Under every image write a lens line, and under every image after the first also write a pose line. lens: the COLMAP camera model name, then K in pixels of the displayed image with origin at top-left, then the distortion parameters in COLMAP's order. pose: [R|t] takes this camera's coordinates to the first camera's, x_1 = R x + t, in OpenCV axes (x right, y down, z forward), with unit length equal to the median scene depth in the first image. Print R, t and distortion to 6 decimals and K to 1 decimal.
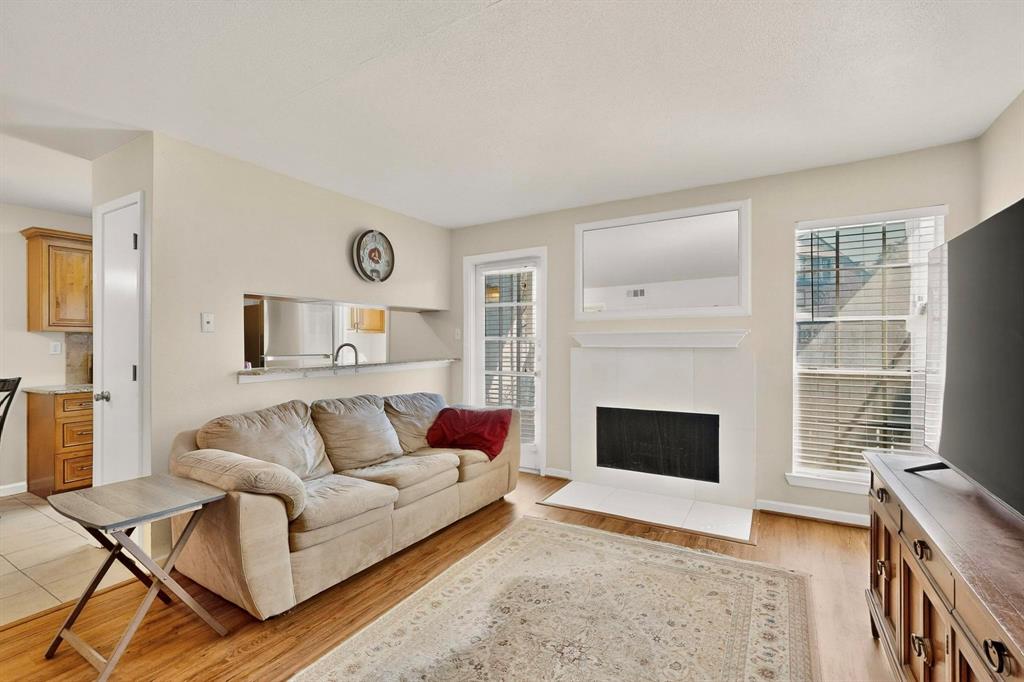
lens RADIAL K [[455.7, 0, 522.0], [0, 455.7, 337.5], [0, 0, 1]] dist [0.000957, -0.001147]
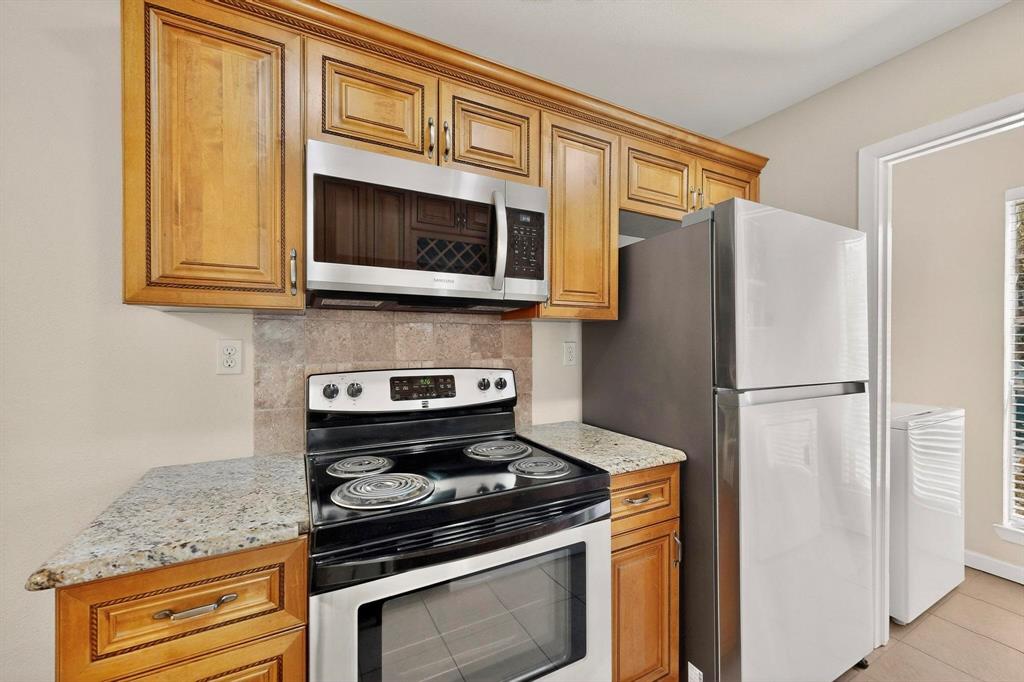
lens RADIAL K [[408.2, 0, 510.6], [0, 408.2, 342.8], [0, 0, 1]] dist [0.001022, 0.000312]
pose [[0.845538, 0.001824, -0.533911, -0.720639], [0.002887, 0.999964, 0.007988, 0.010171], [0.533907, -0.008295, 0.845503, 0.925795]]
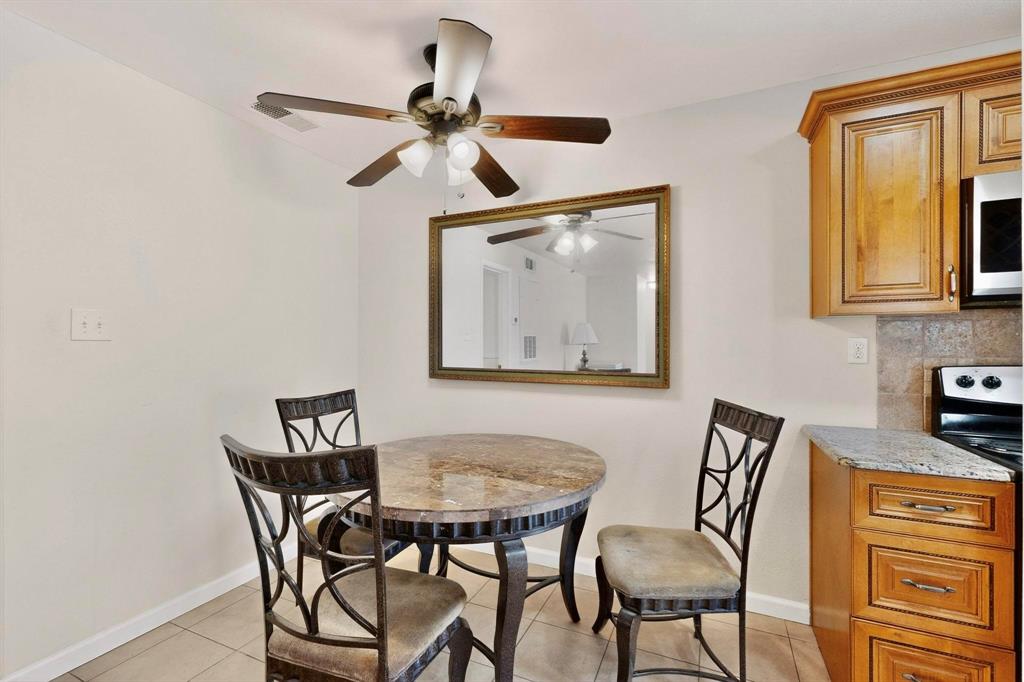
lens RADIAL K [[440.5, 0, 514.0], [0, 440.5, 344.7], [0, 0, 1]] dist [-0.004832, 0.000144]
pose [[0.090879, 0.003983, -0.995854, -0.646308], [0.007858, 0.999958, 0.004716, 0.012296], [0.995831, -0.008254, 0.090844, 0.647832]]
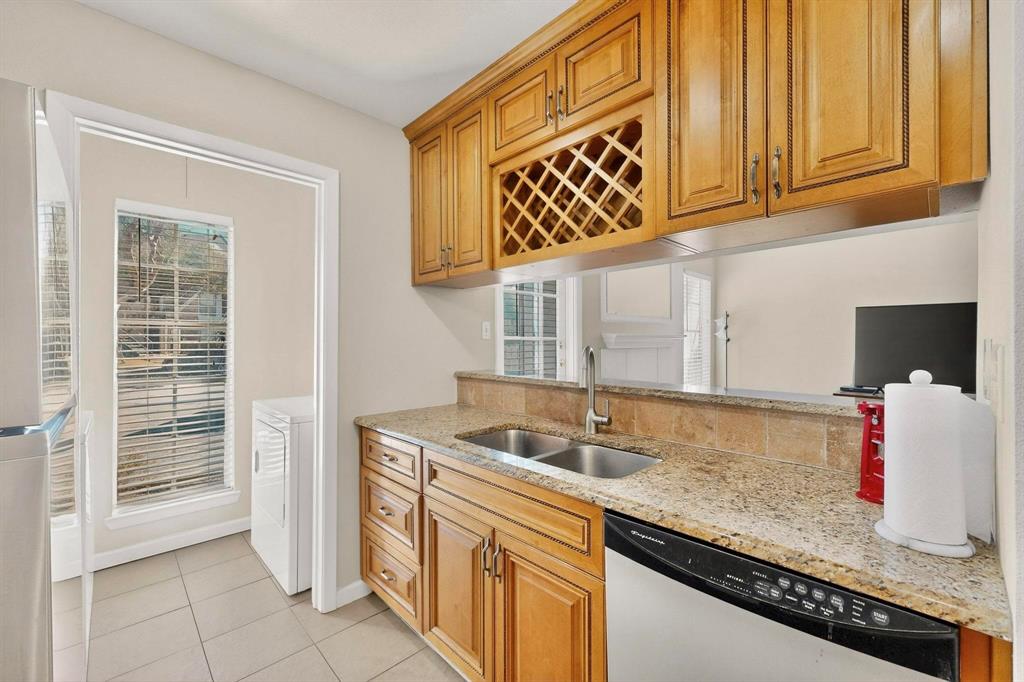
lens RADIAL K [[408.2, 0, 504.5], [0, 408.2, 343.4], [0, 0, 1]] dist [0.001022, 0.000312]
pose [[0.278247, -0.003505, 0.960503, -0.865328], [-0.007888, 0.999951, 0.005934, 0.009067], [-0.960477, -0.009228, 0.278206, 1.056623]]
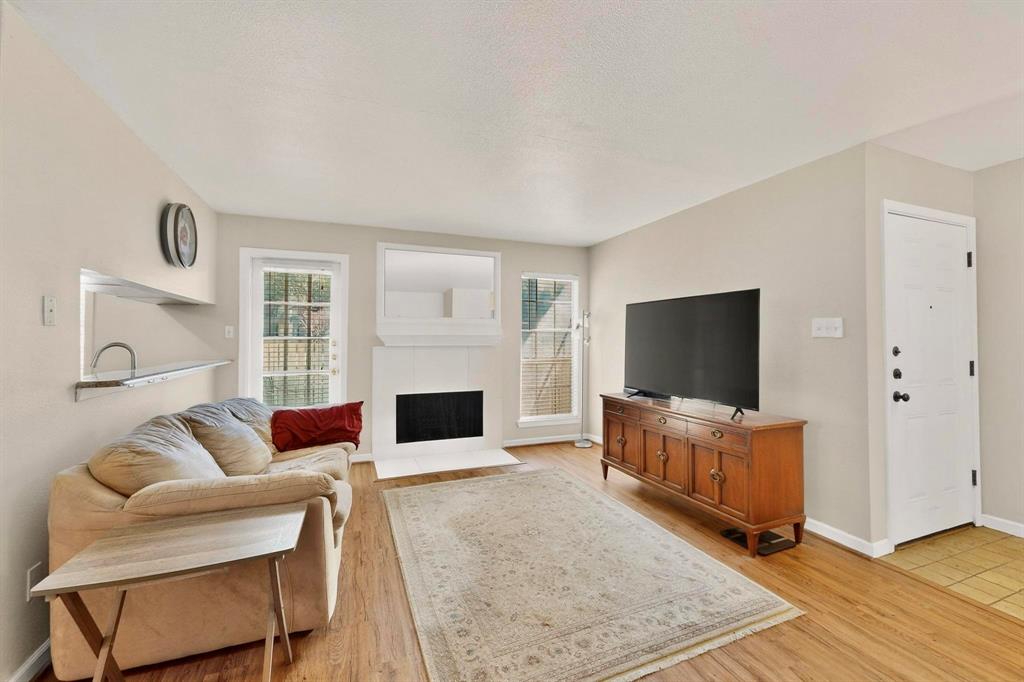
lens RADIAL K [[408.2, 0, 520.7], [0, 408.2, 335.8], [0, 0, 1]] dist [0.001022, 0.000312]
pose [[0.613317, 0.016124, 0.789672, -0.563654], [-0.012340, 0.999865, -0.010832, 0.001214], [-0.789740, -0.003101, 0.613433, 0.073488]]
